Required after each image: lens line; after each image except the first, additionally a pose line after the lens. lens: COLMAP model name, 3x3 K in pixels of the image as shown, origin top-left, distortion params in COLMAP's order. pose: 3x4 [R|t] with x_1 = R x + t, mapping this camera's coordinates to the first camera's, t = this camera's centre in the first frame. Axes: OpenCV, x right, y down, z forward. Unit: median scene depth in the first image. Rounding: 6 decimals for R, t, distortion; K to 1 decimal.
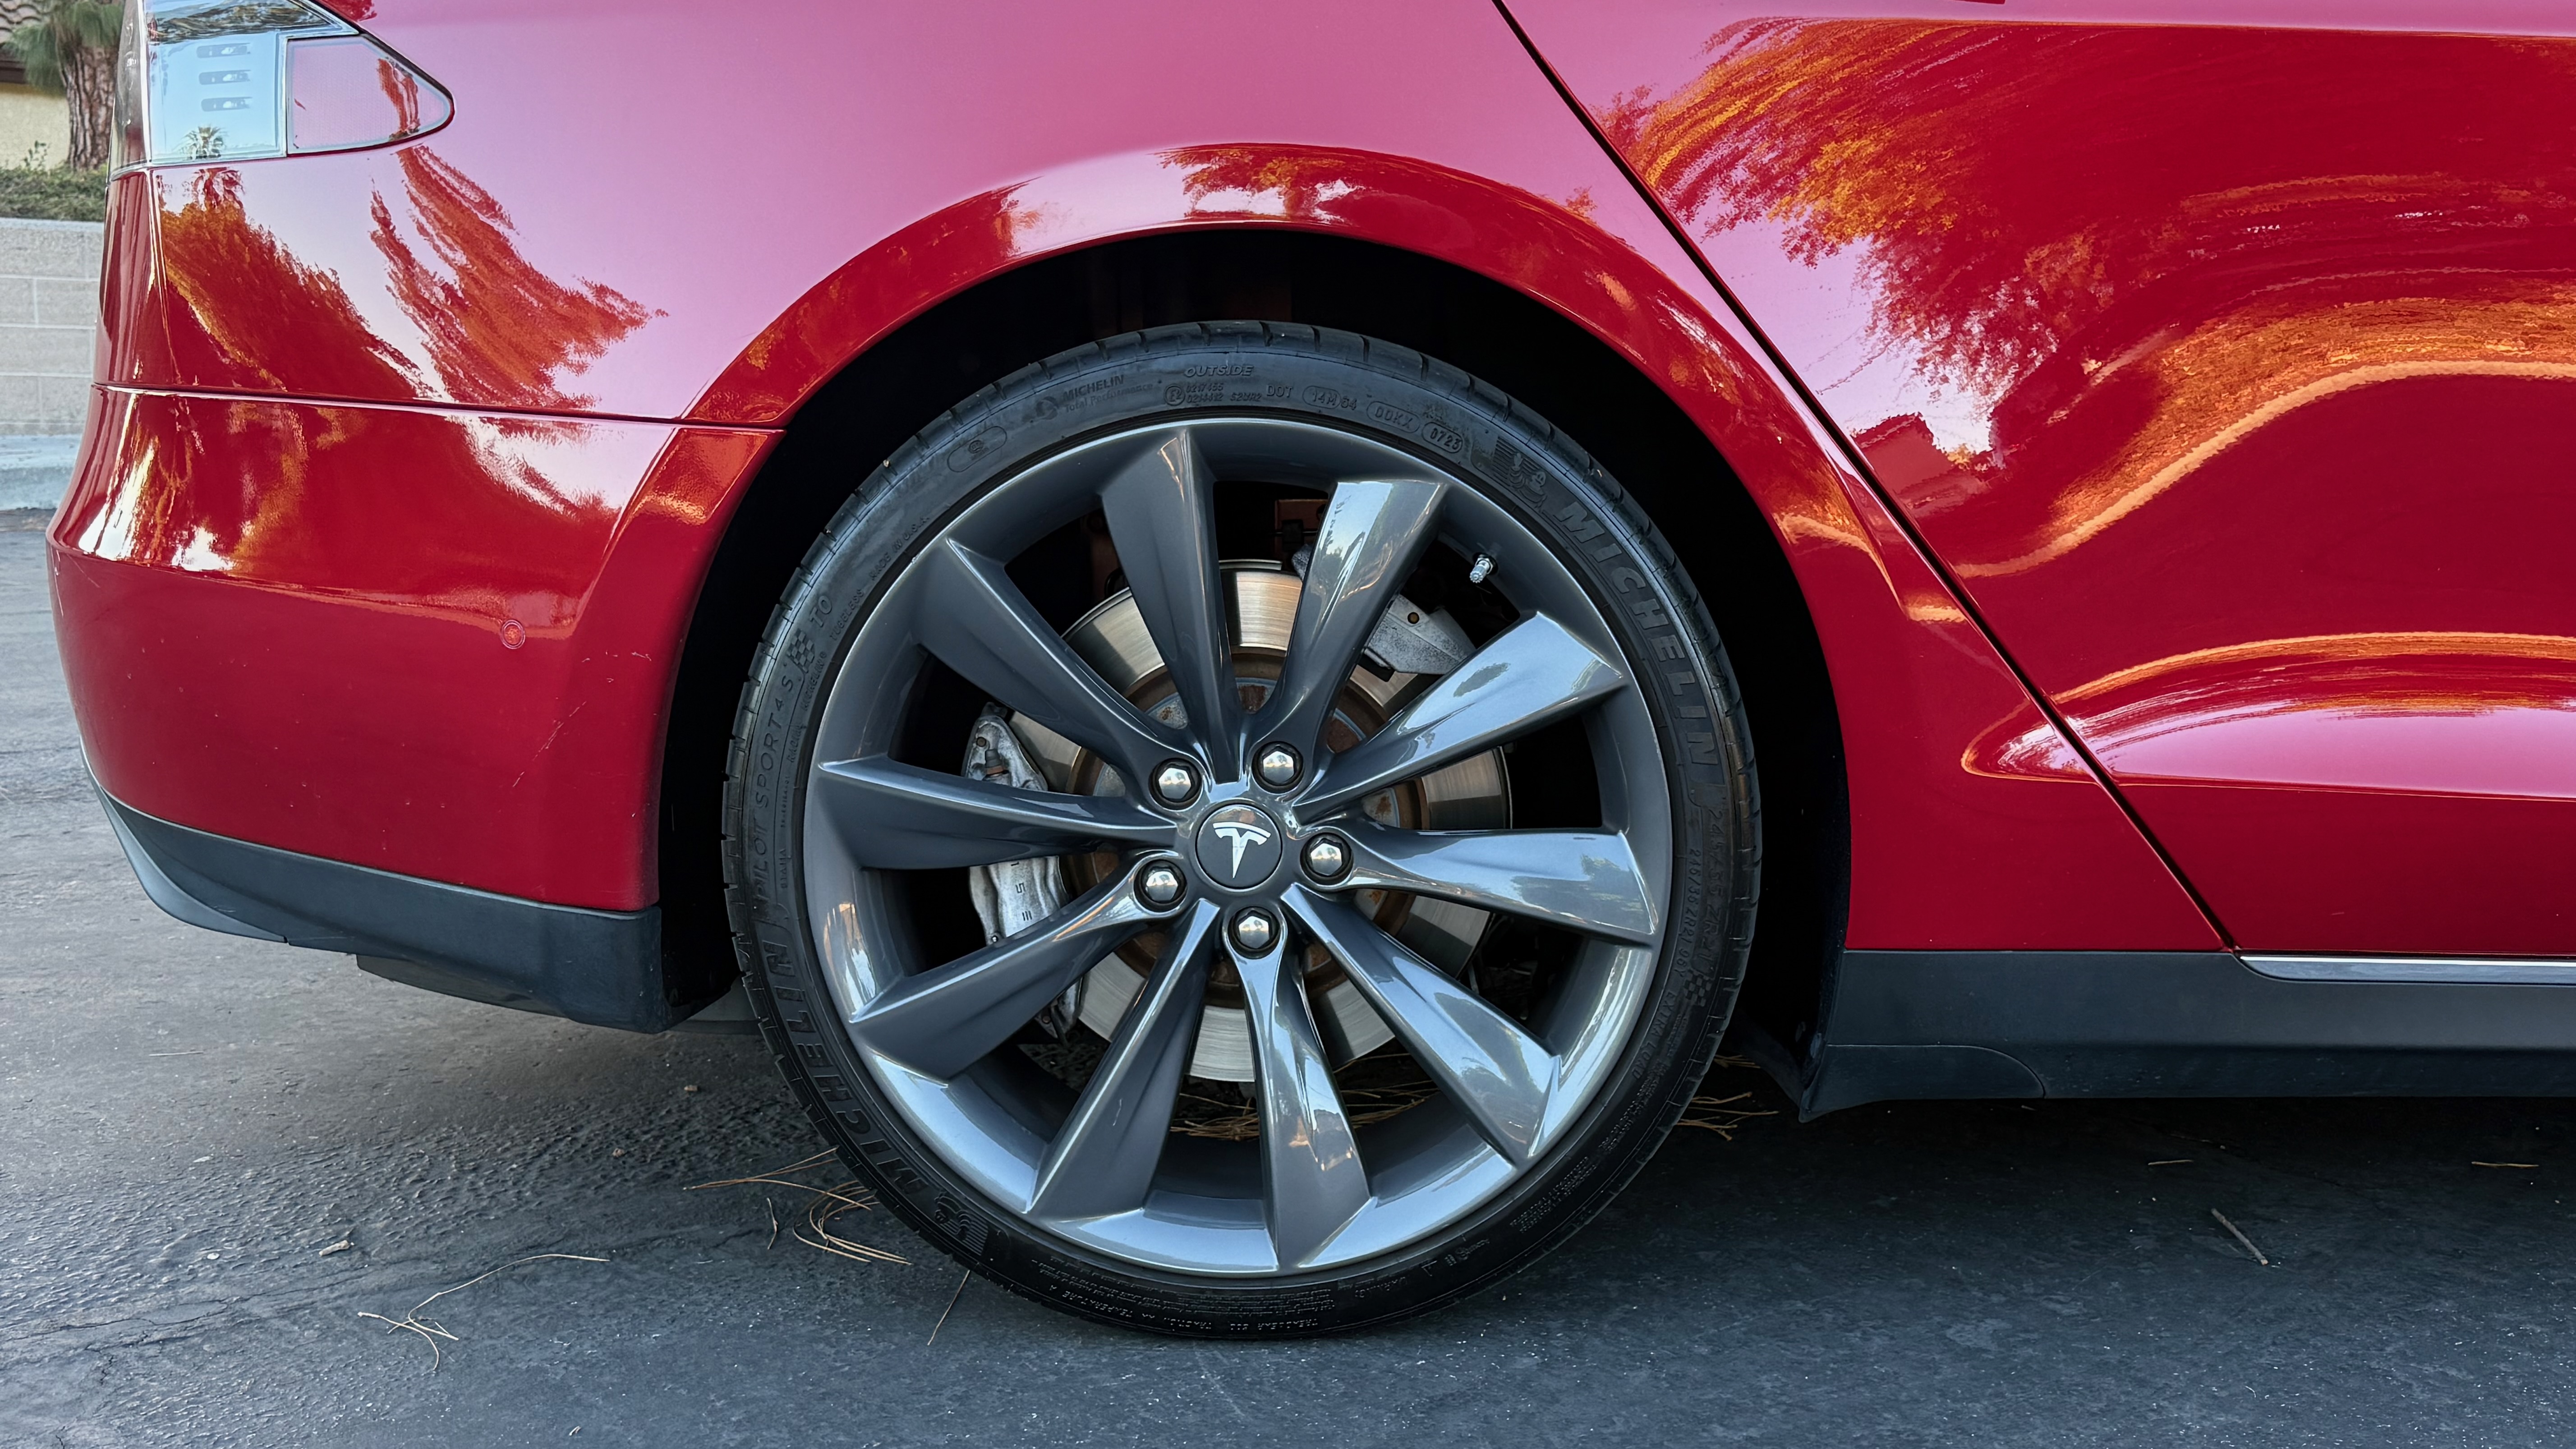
lens RADIAL K [[2548.6, 0, 1288.0], [0, 2548.6, 724.5], [0, 0, 1]] dist [0.167694, -0.360215]
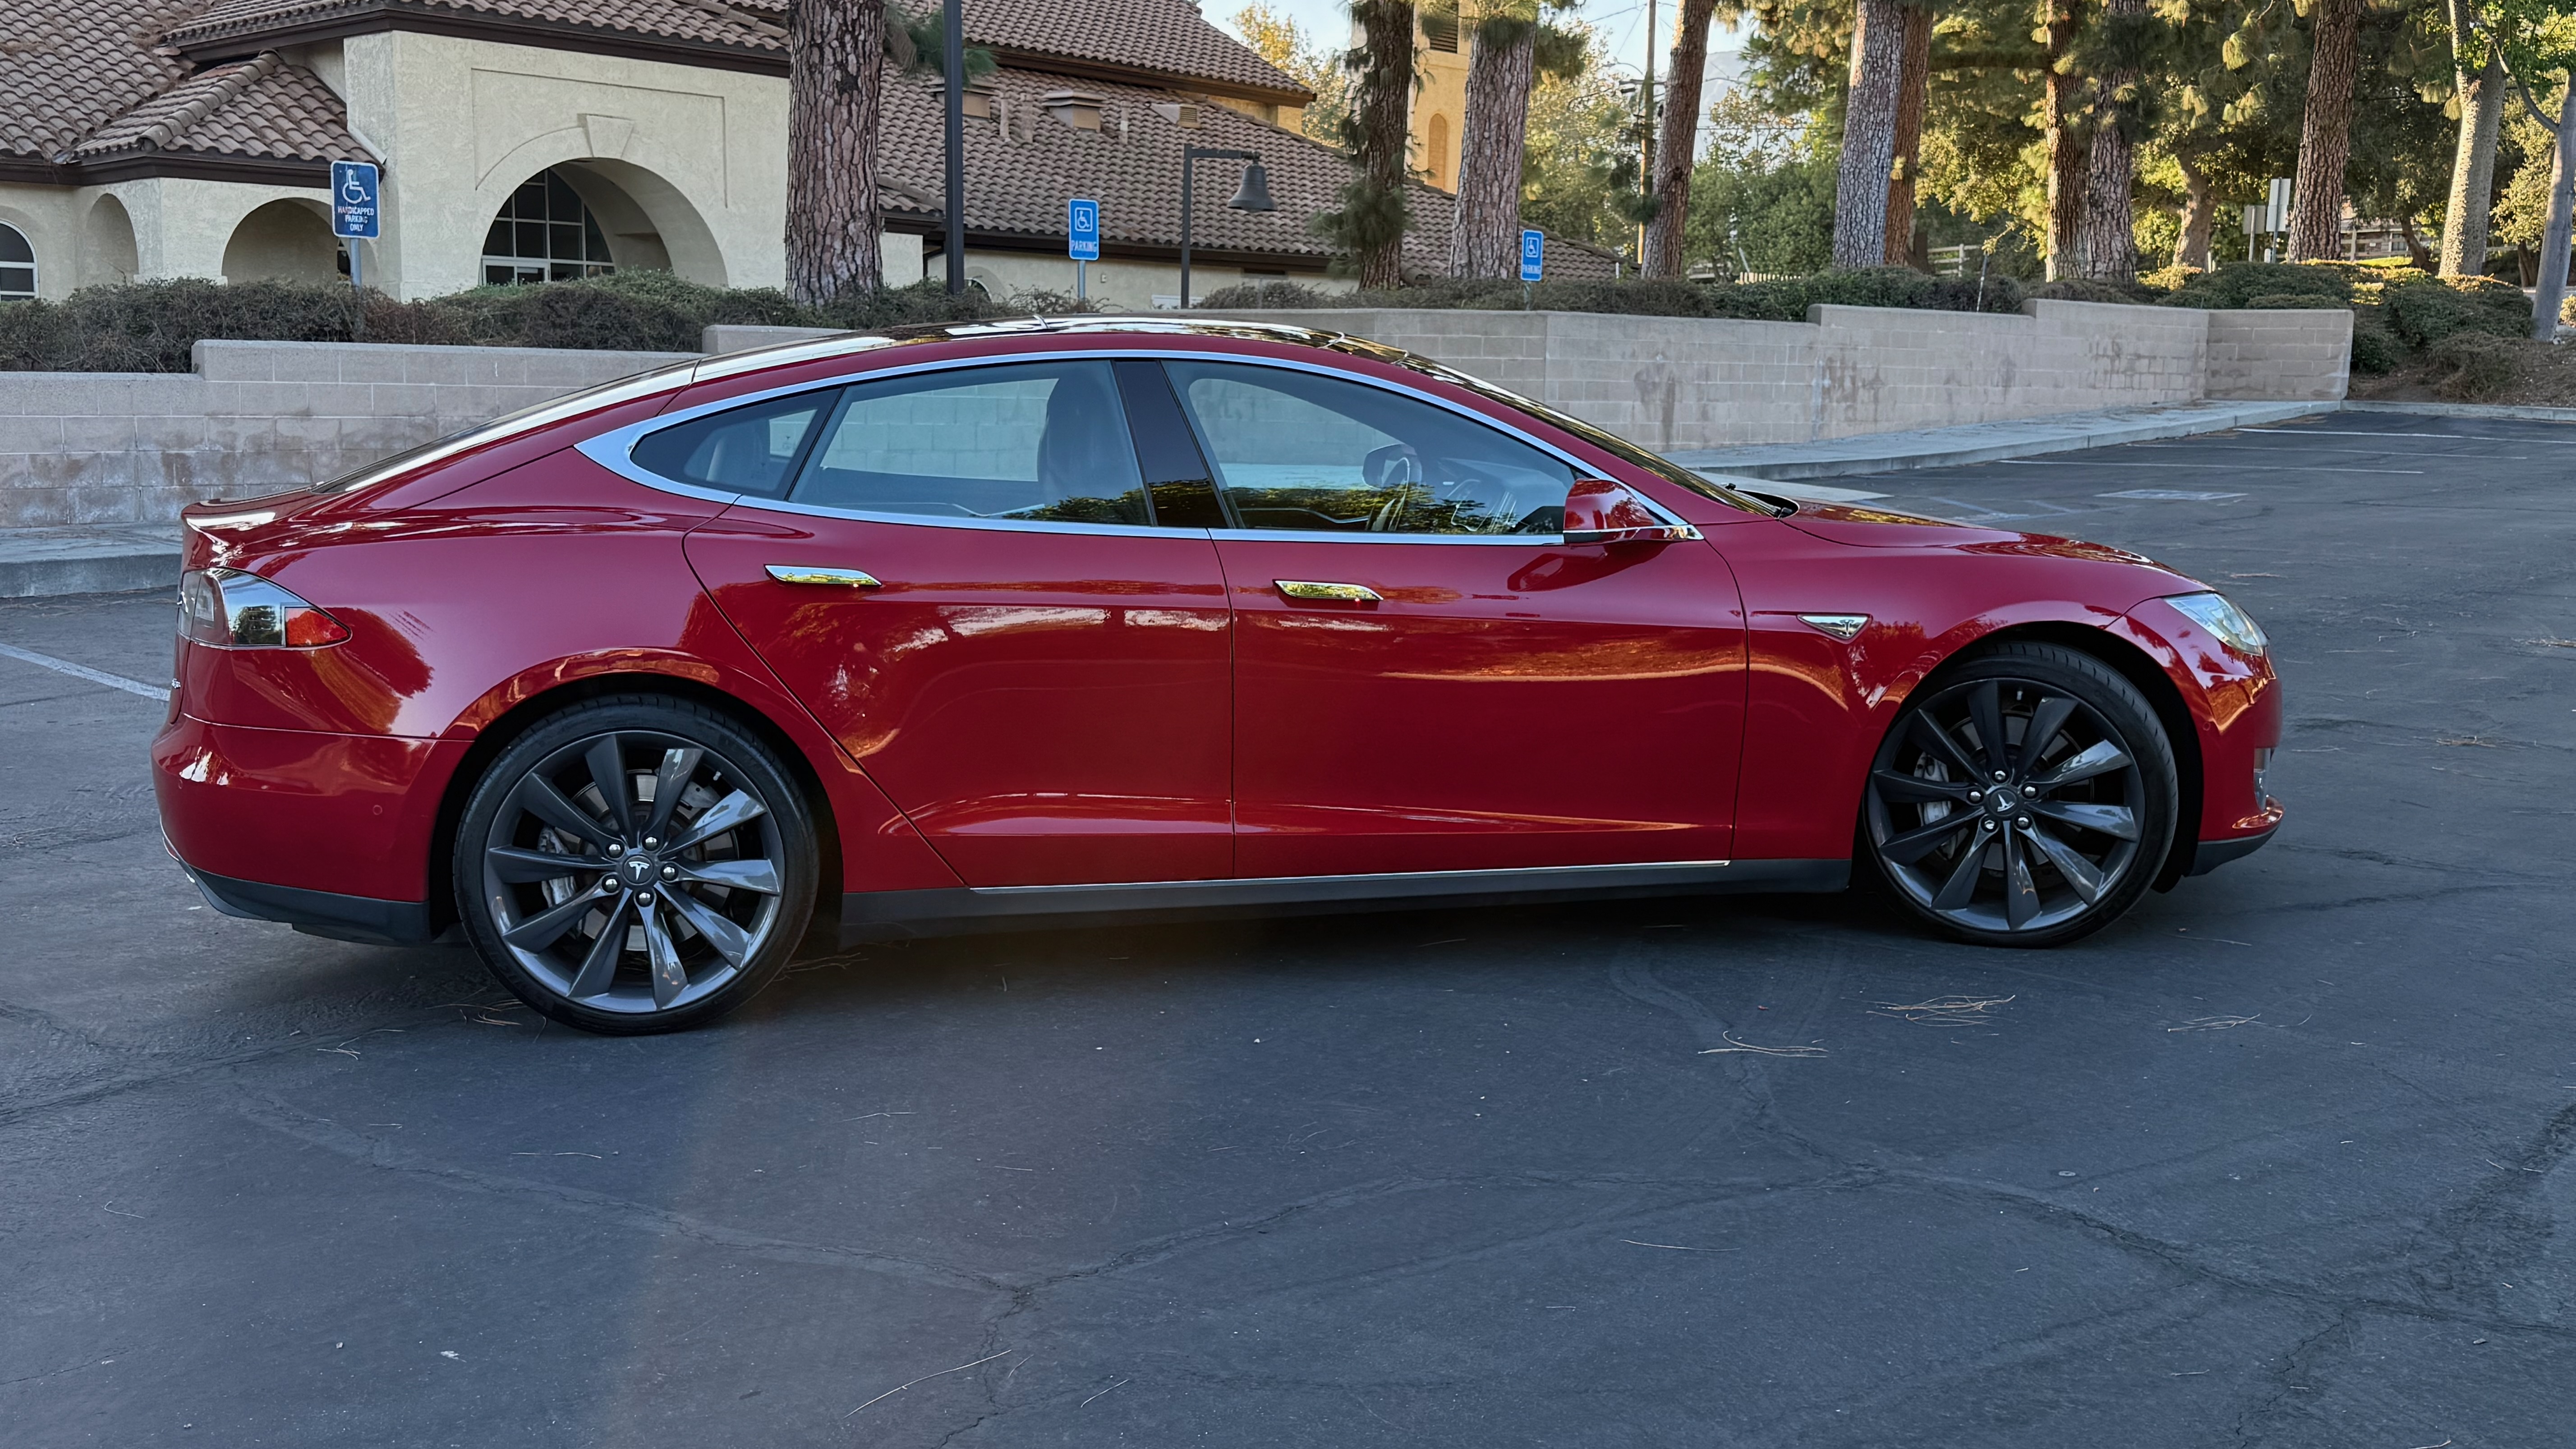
lens RADIAL K [[2548.6, 0, 1288.0], [0, 2548.6, 724.5], [0, 0, 1]] dist [0.167694, -0.360215]
pose [[0.980320, -0.034749, 0.194334, 0.143487], [0.031802, 0.999327, 0.018265, -0.148636], [-0.194838, -0.011725, 0.980765, -2.041187]]
